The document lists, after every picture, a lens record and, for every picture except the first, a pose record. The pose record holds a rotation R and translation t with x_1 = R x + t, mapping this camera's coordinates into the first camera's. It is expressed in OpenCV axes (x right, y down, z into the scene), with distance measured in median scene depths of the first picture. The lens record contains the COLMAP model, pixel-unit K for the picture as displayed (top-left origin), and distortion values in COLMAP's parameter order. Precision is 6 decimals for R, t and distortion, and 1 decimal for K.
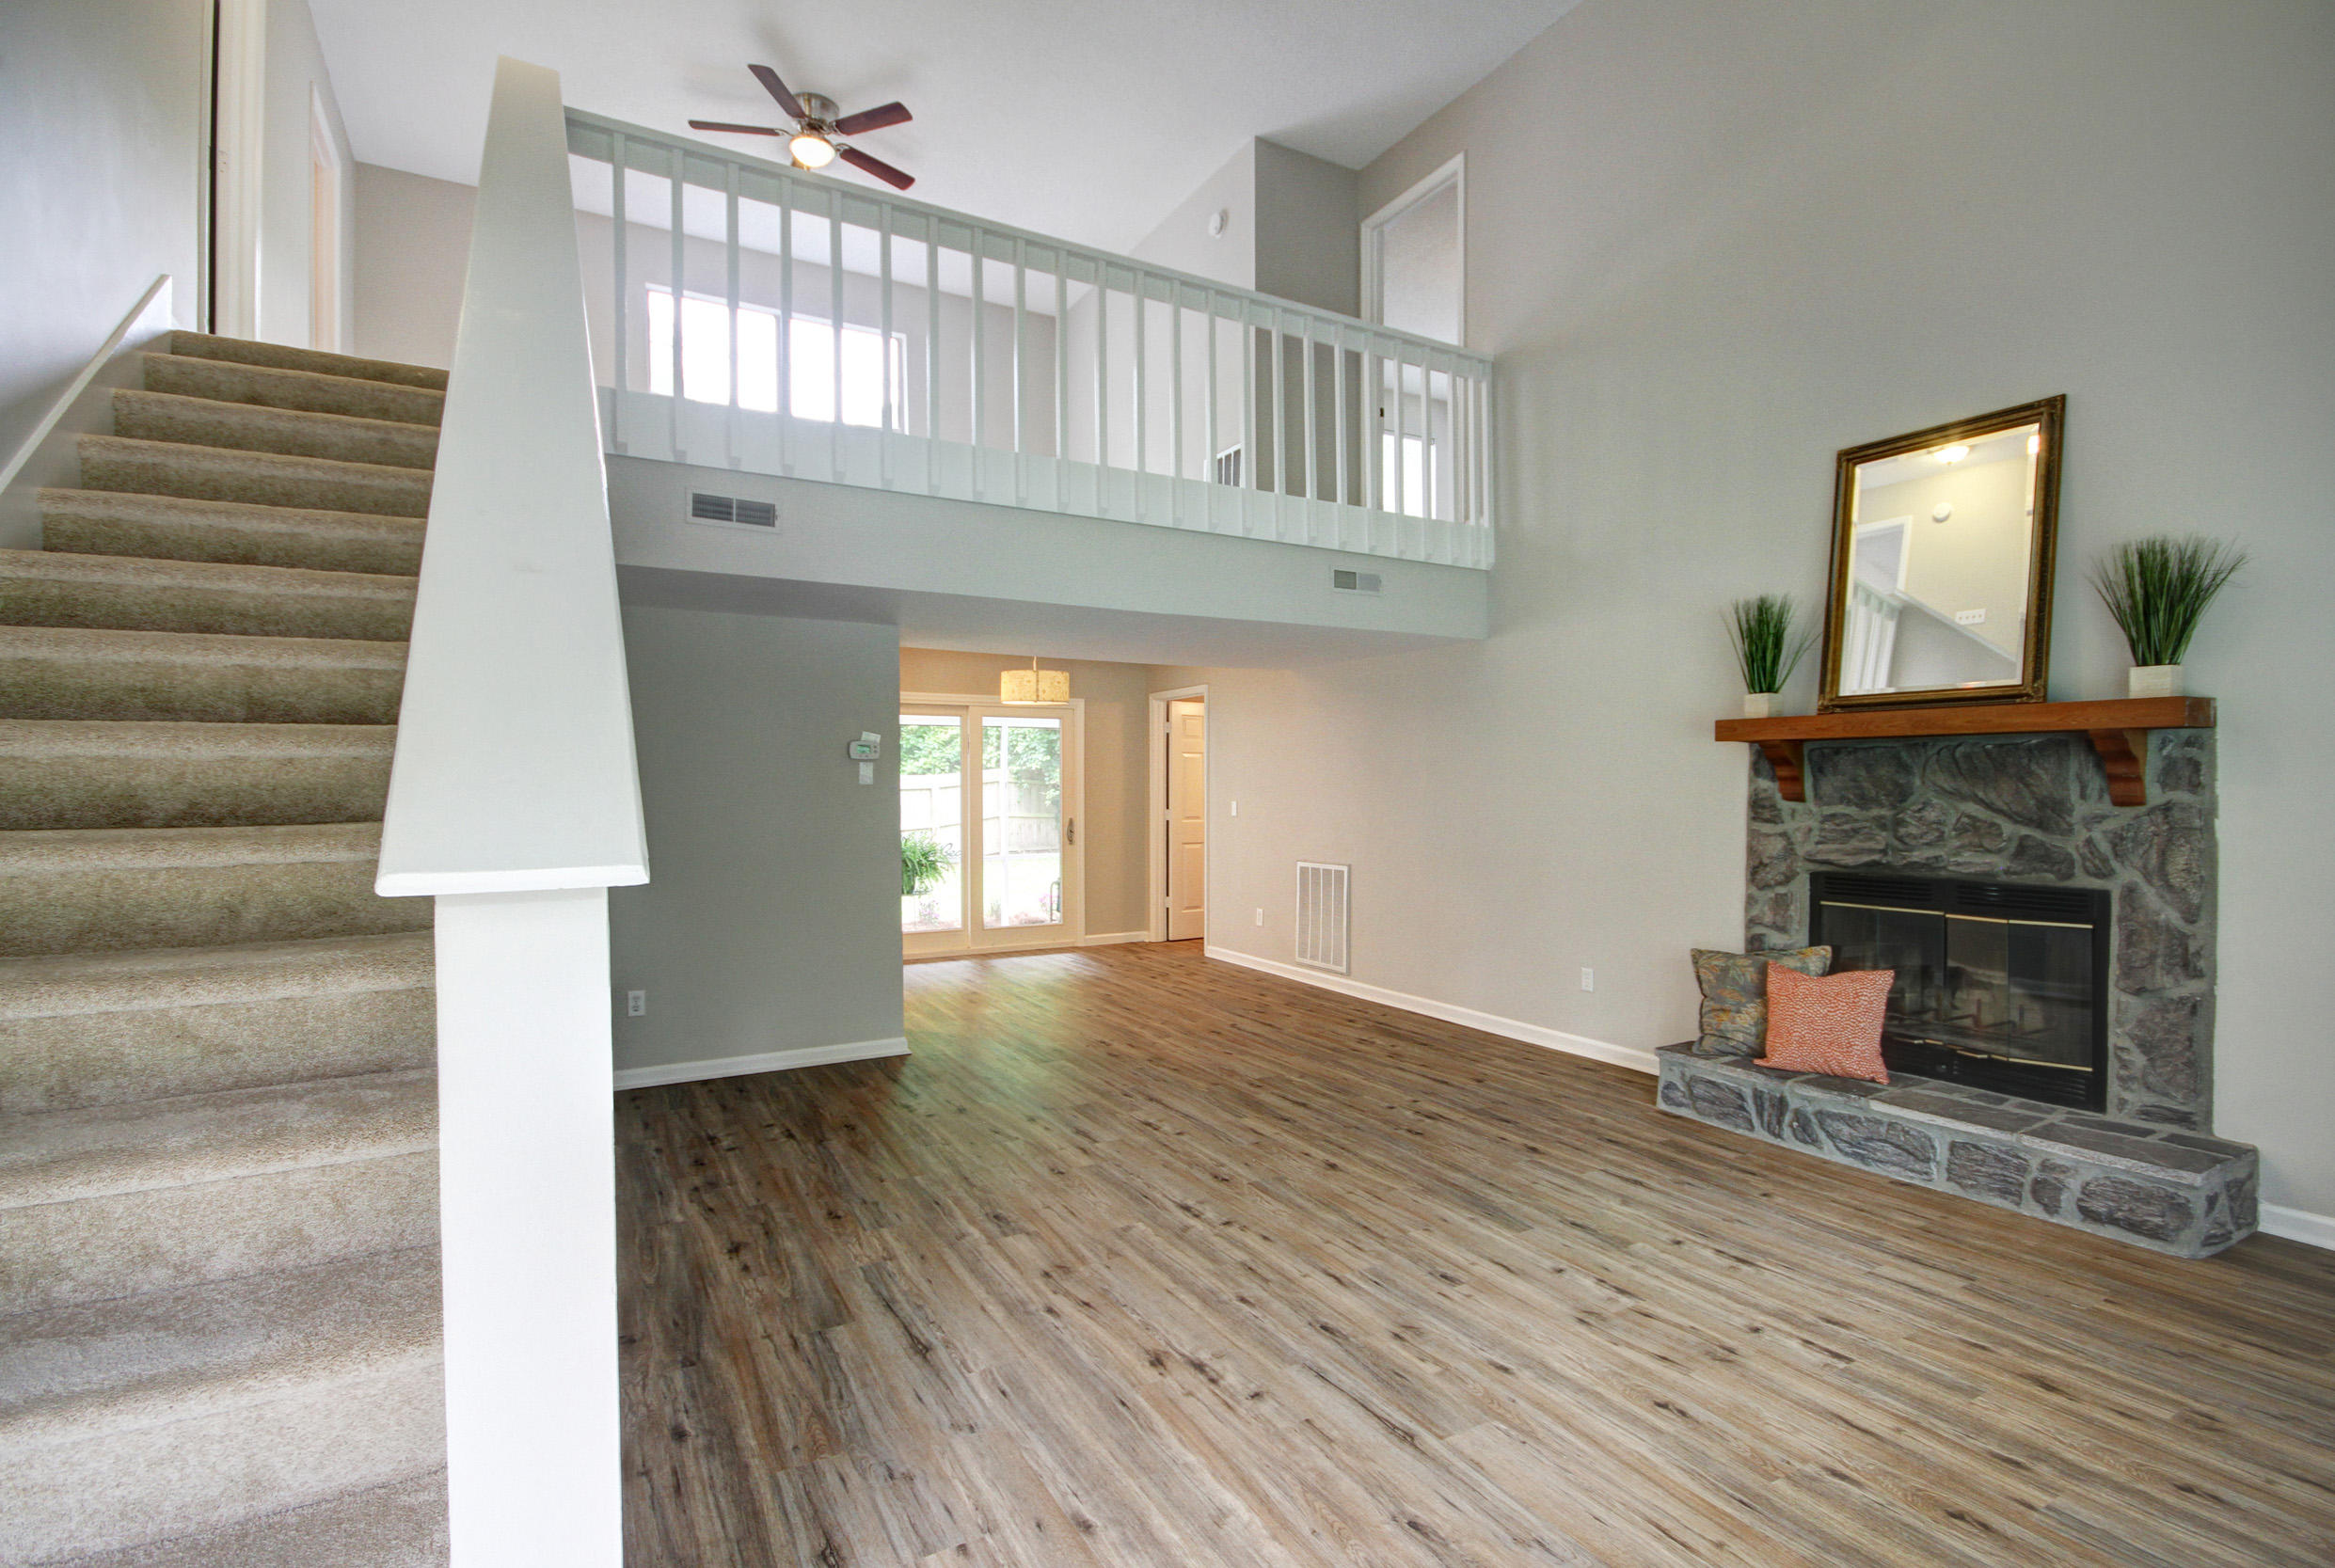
lens RADIAL K [[1094.6, 0, 1169.6], [0, 1094.6, 804.9], [0, 0, 1]] dist [0.003698, -0.000476]
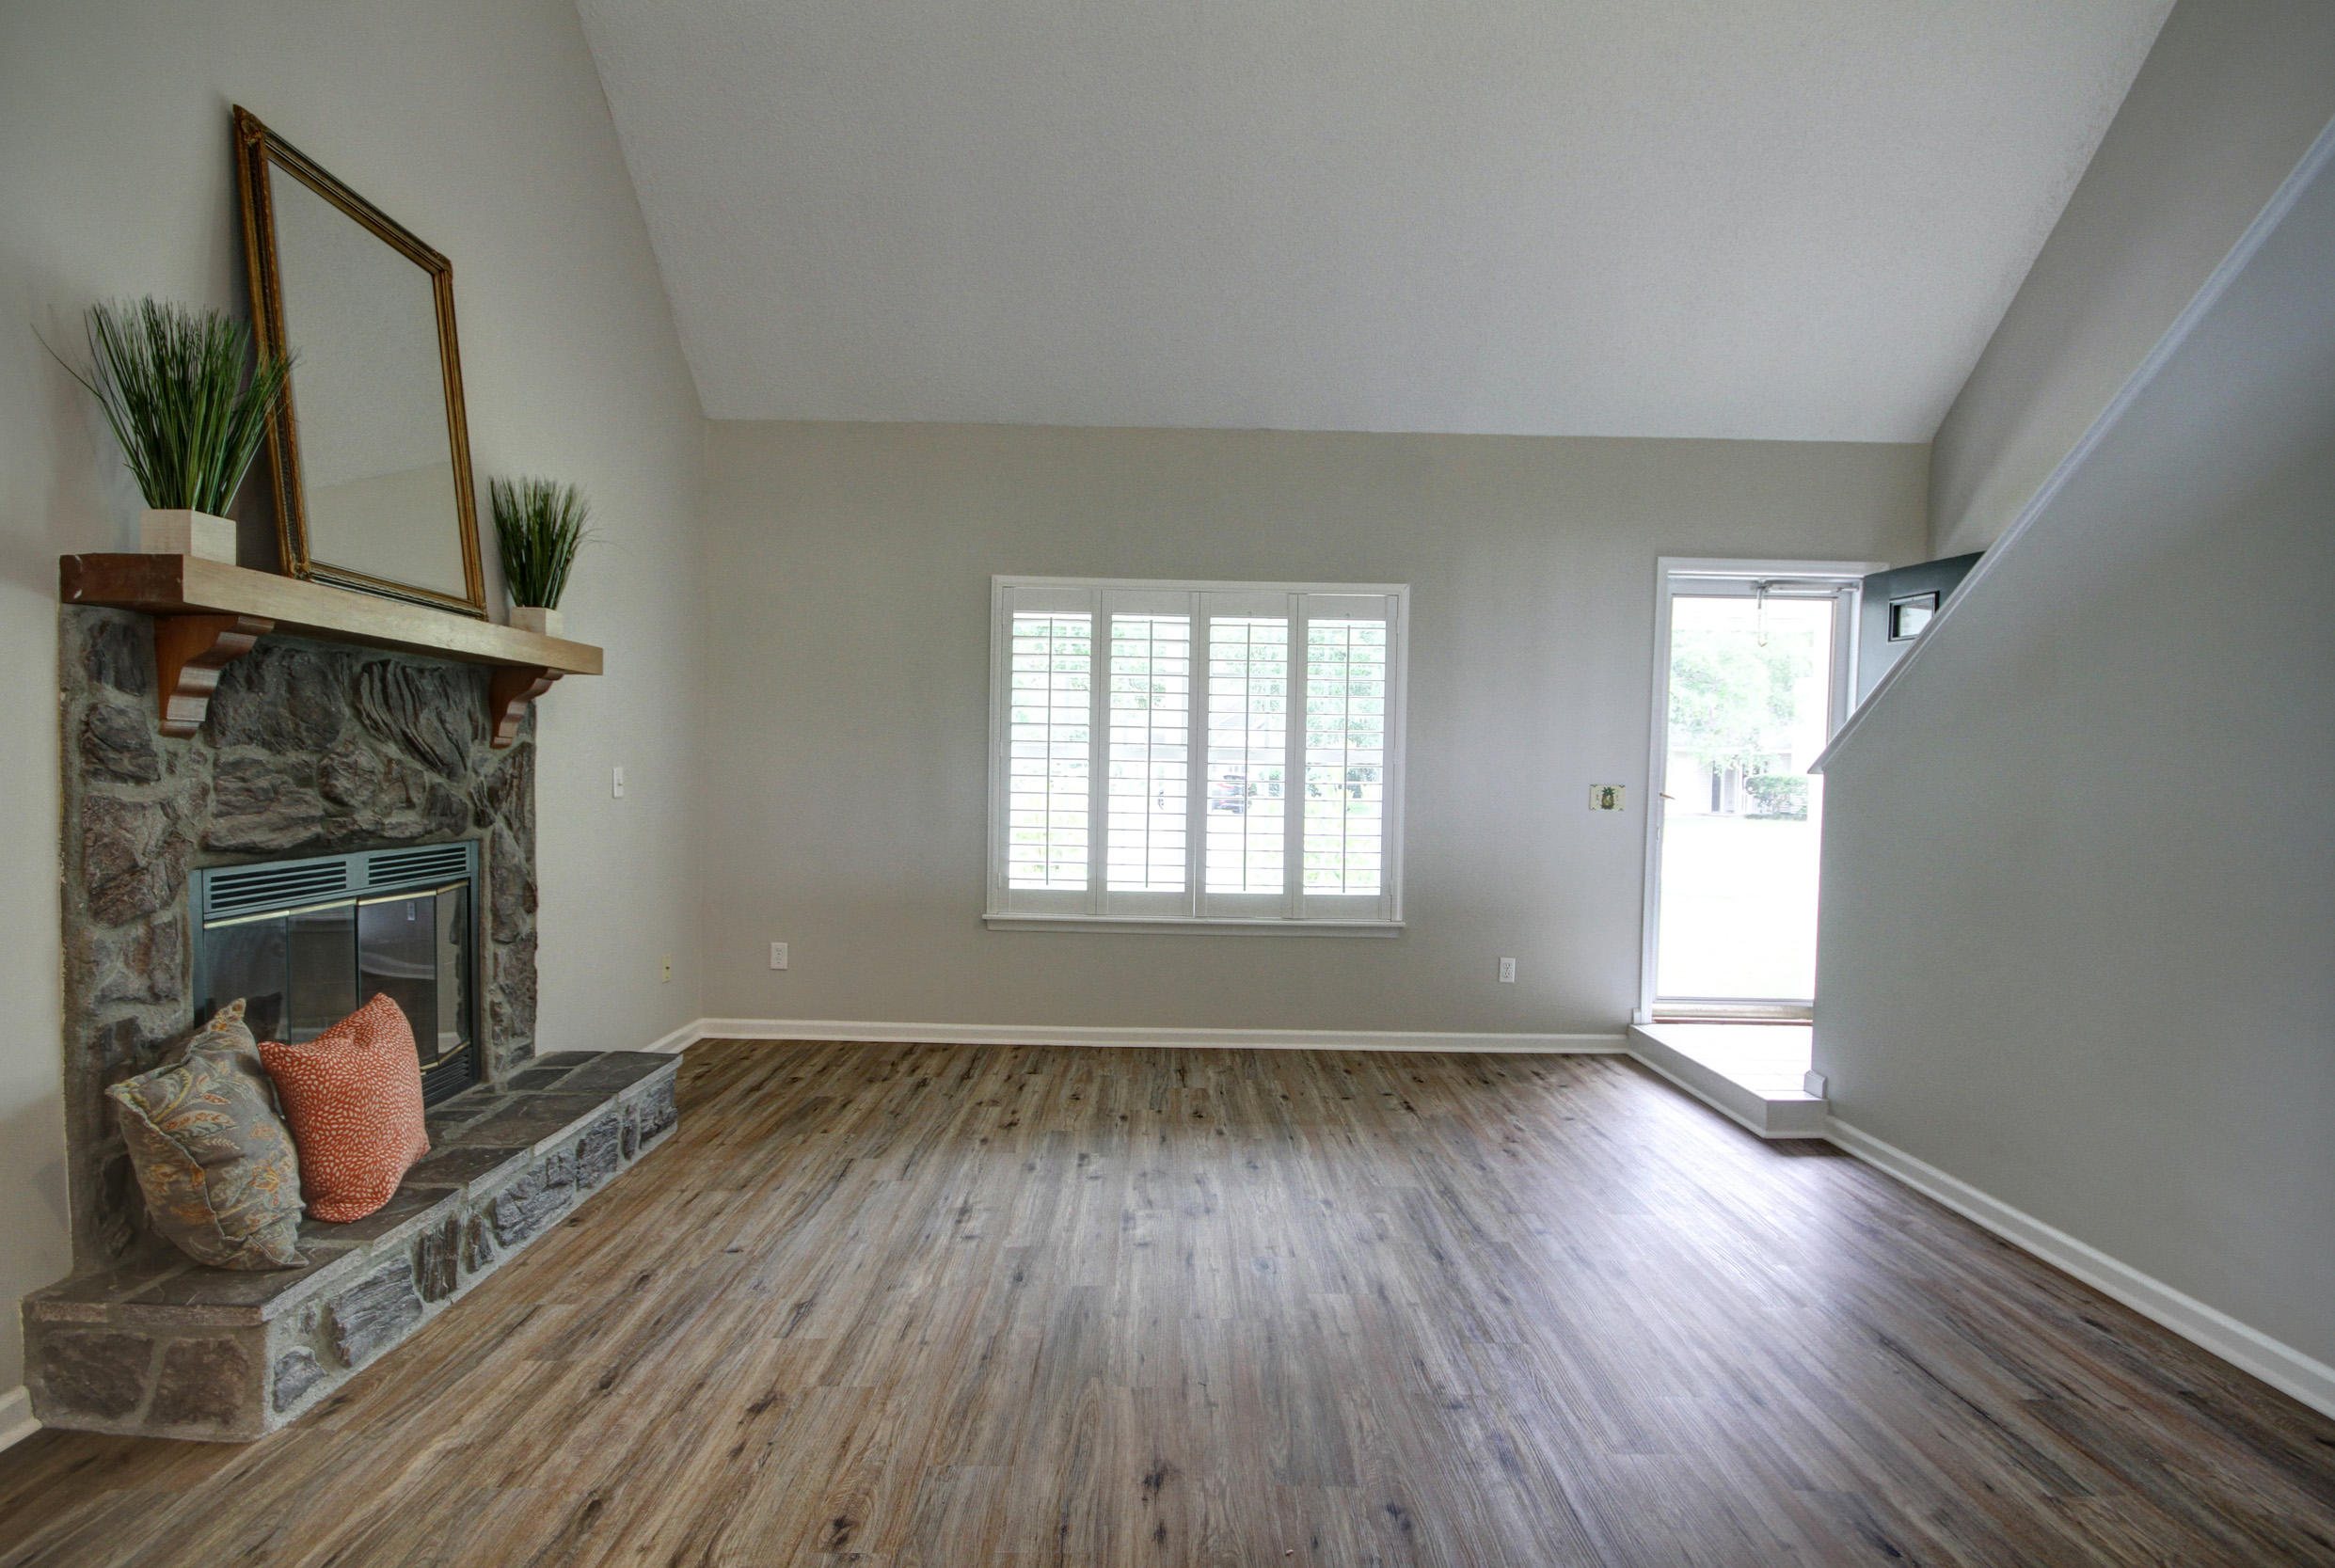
lens RADIAL K [[1098.4, 0, 1171.9], [0, 1098.4, 795.9], [0, 0, 1]] dist [0.010368, -0.013786]
pose [[-0.874493, -0.024472, 0.484421, -0.090998], [-0.006793, 0.999246, 0.038216, 0.001626], [-0.484991, 0.030129, -0.874000, 1.416271]]
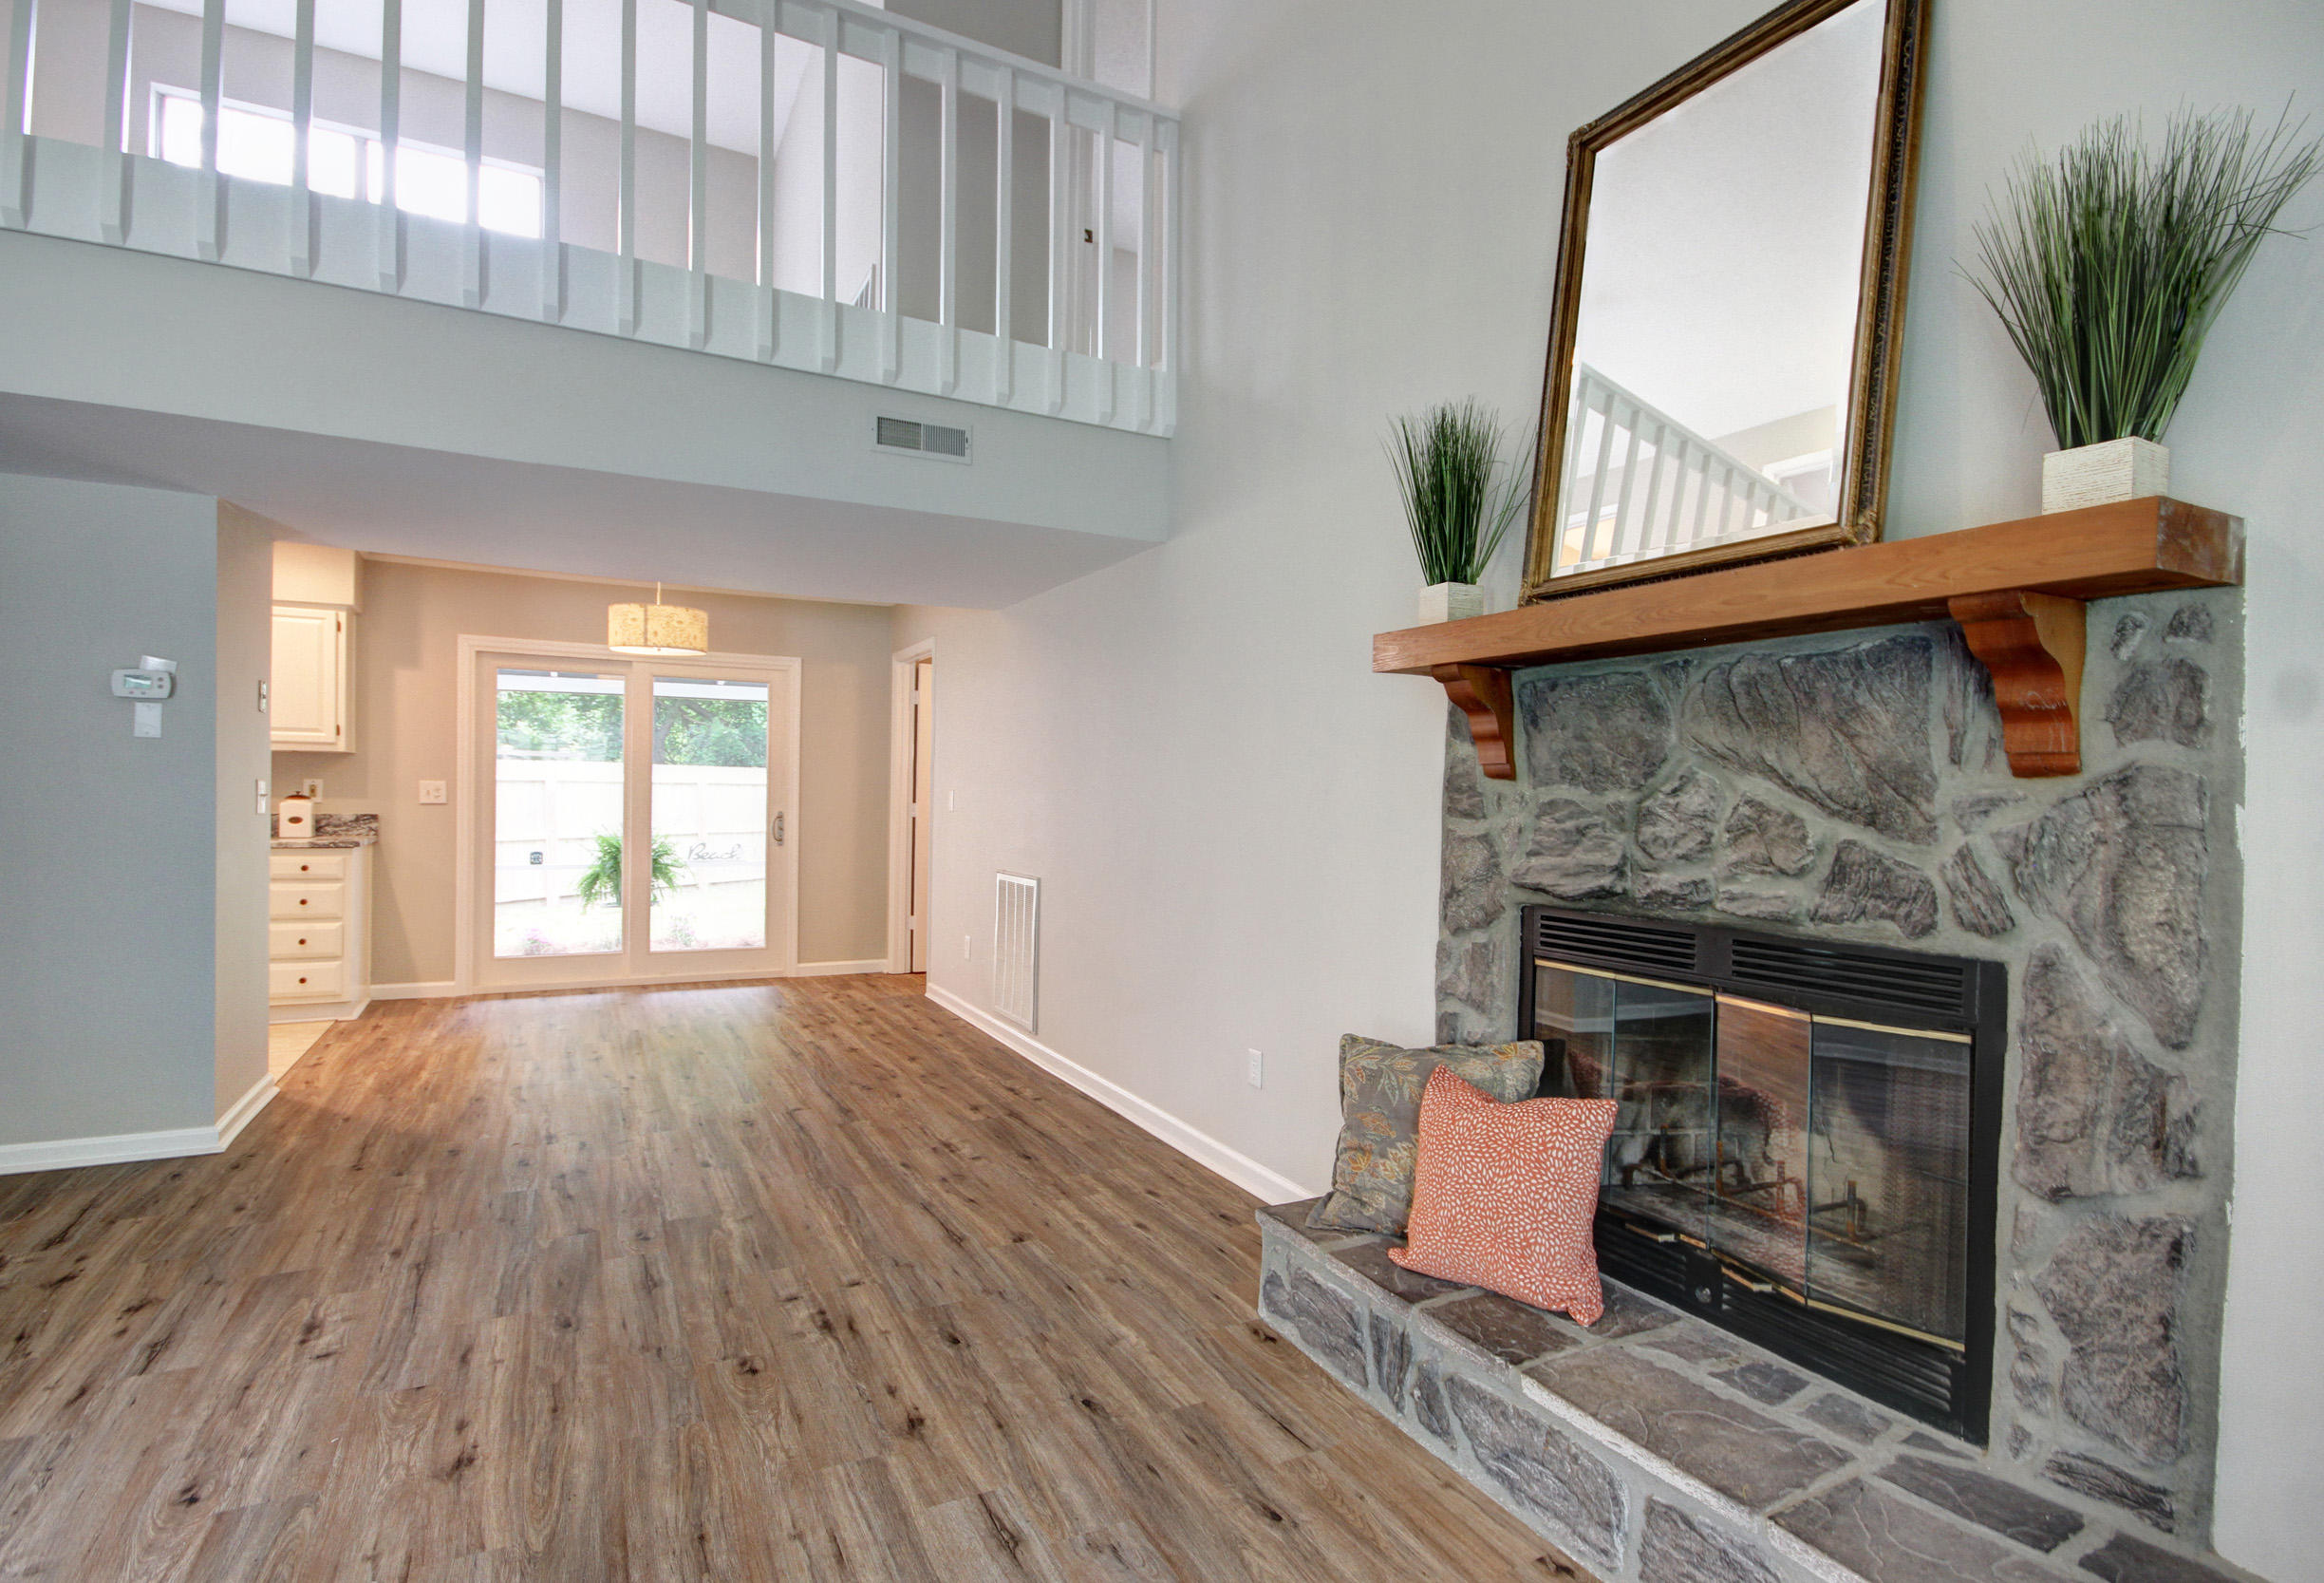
lens RADIAL K [[1140.3, 0, 1162.6], [0, 1140.3, 815.6], [0, 0, 1]] dist [-0.000719, 0.000595]
pose [[0.999315, 0.020125, -0.031062, 0.482630], [-0.020126, 0.999797, 0.000277, 0.021736], [0.031062, 0.000348, 0.999517, 0.478772]]
